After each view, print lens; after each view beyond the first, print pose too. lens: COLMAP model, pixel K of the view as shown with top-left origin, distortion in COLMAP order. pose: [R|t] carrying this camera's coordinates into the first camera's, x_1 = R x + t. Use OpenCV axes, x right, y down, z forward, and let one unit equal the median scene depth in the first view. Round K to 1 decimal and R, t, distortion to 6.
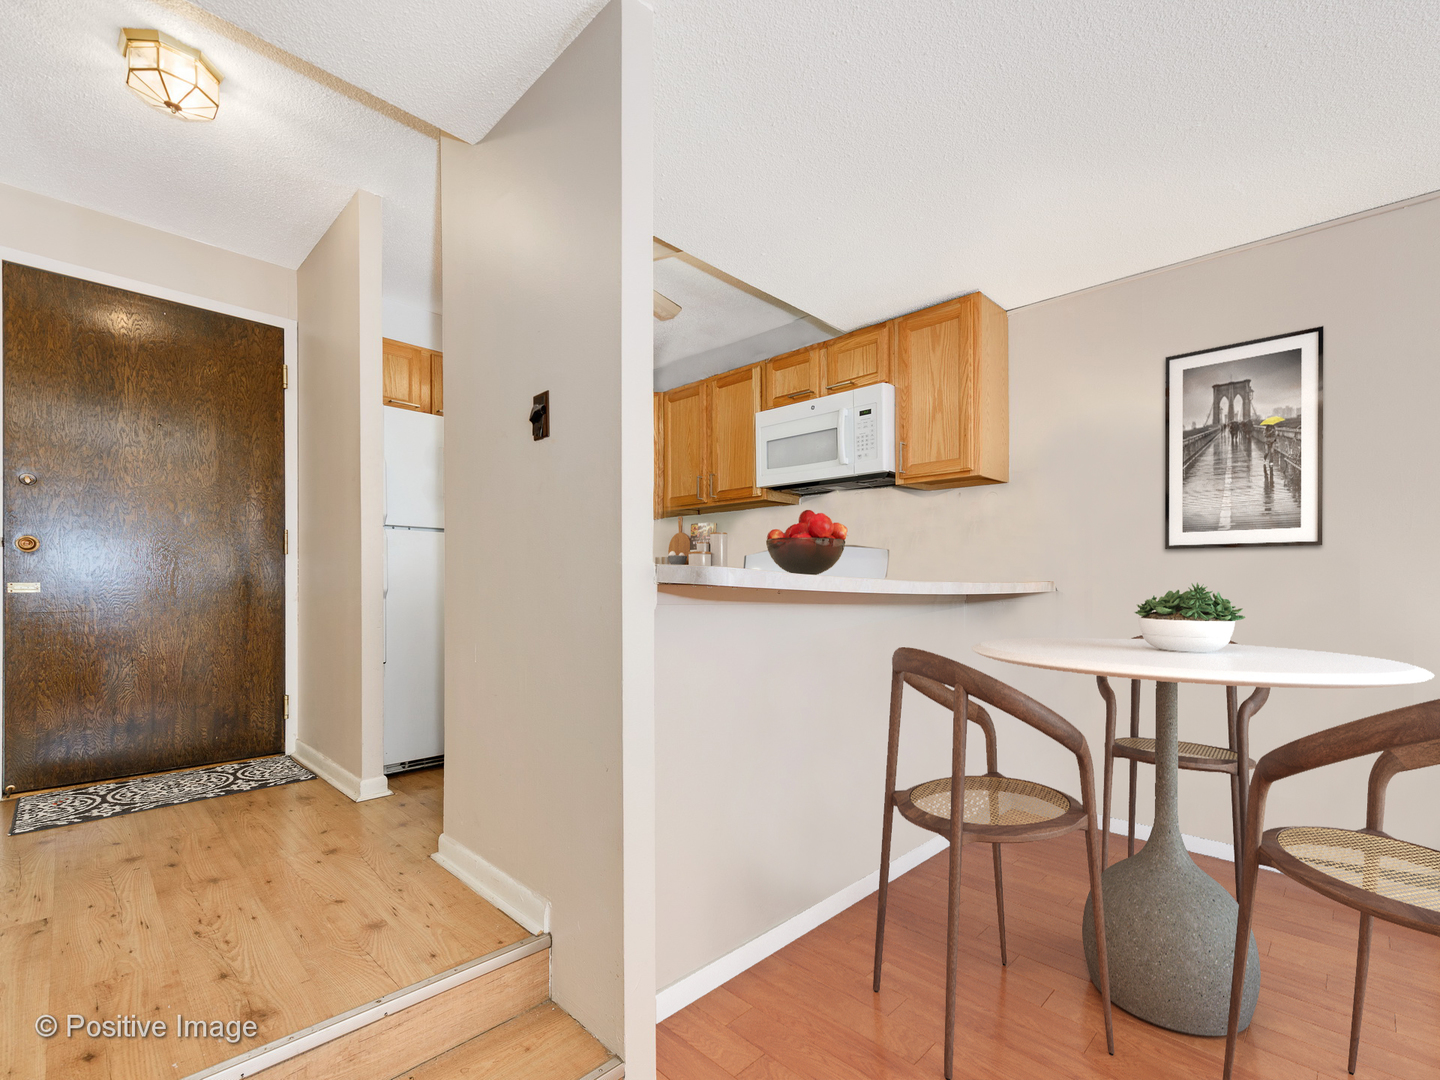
lens RADIAL K [[703.8, 0, 720.0], [0, 703.8, 540.0], [0, 0, 1]] dist [0.003114, -0.000983]
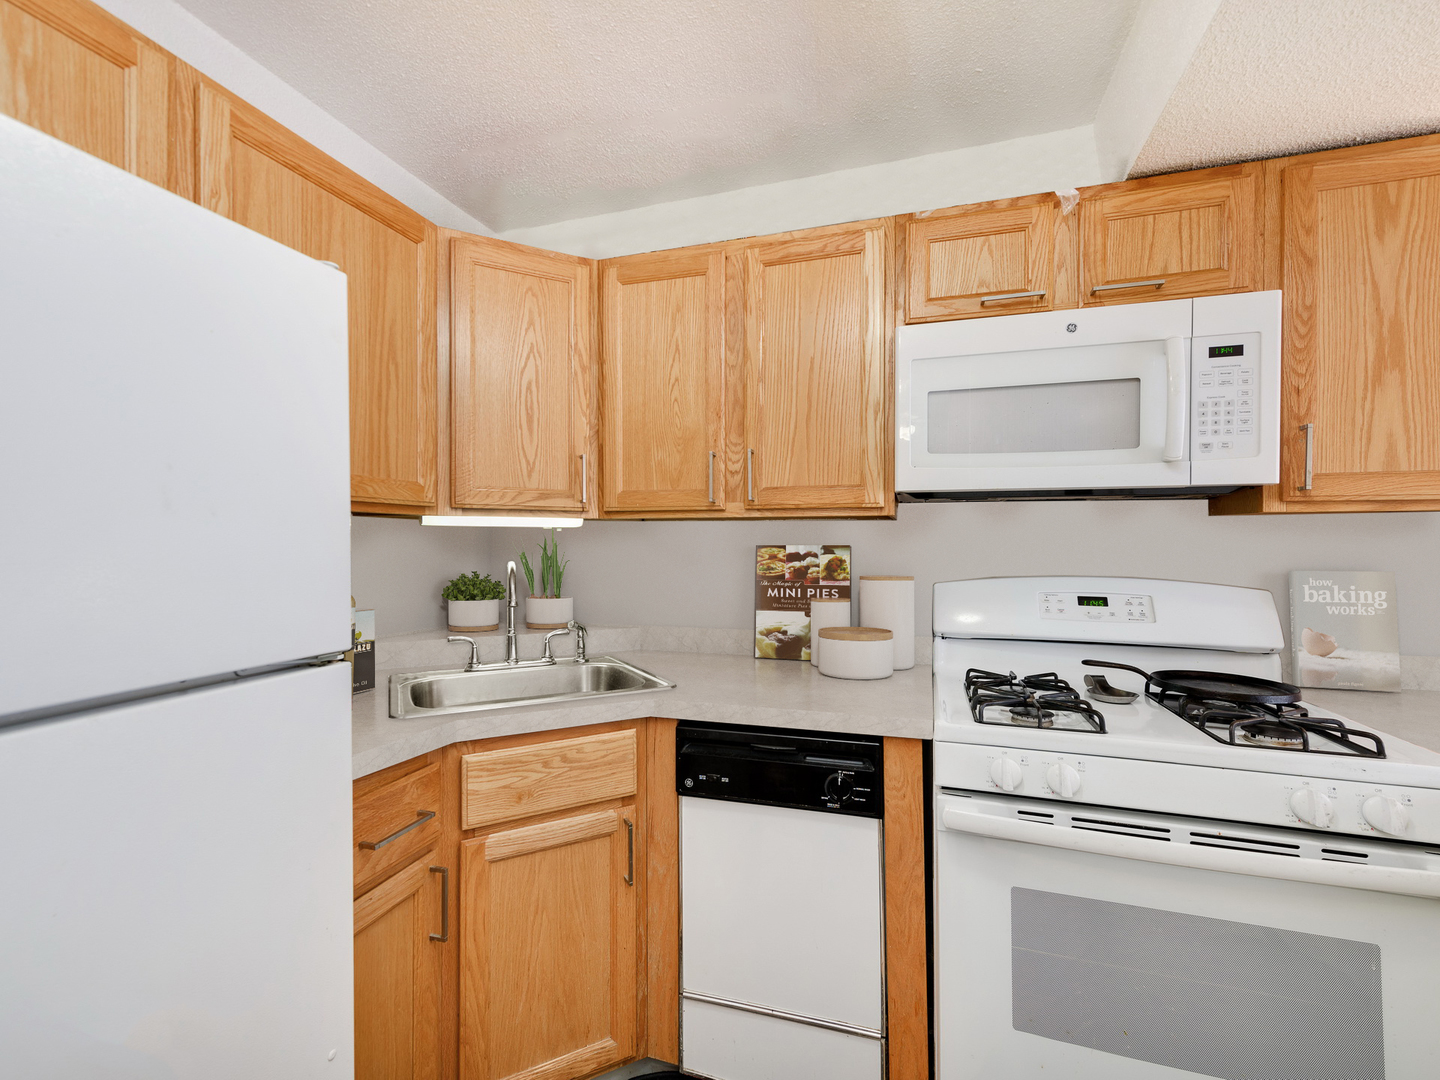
lens RADIAL K [[703.8, 0, 720.0], [0, 703.8, 540.0], [0, 0, 1]] dist [0.003114, -0.000983]
pose [[0.897012, 0.006663, 0.441957, -0.287207], [-0.034902, 0.997832, 0.055796, -0.070546], [-0.440627, -0.065475, 0.895299, 0.707367]]
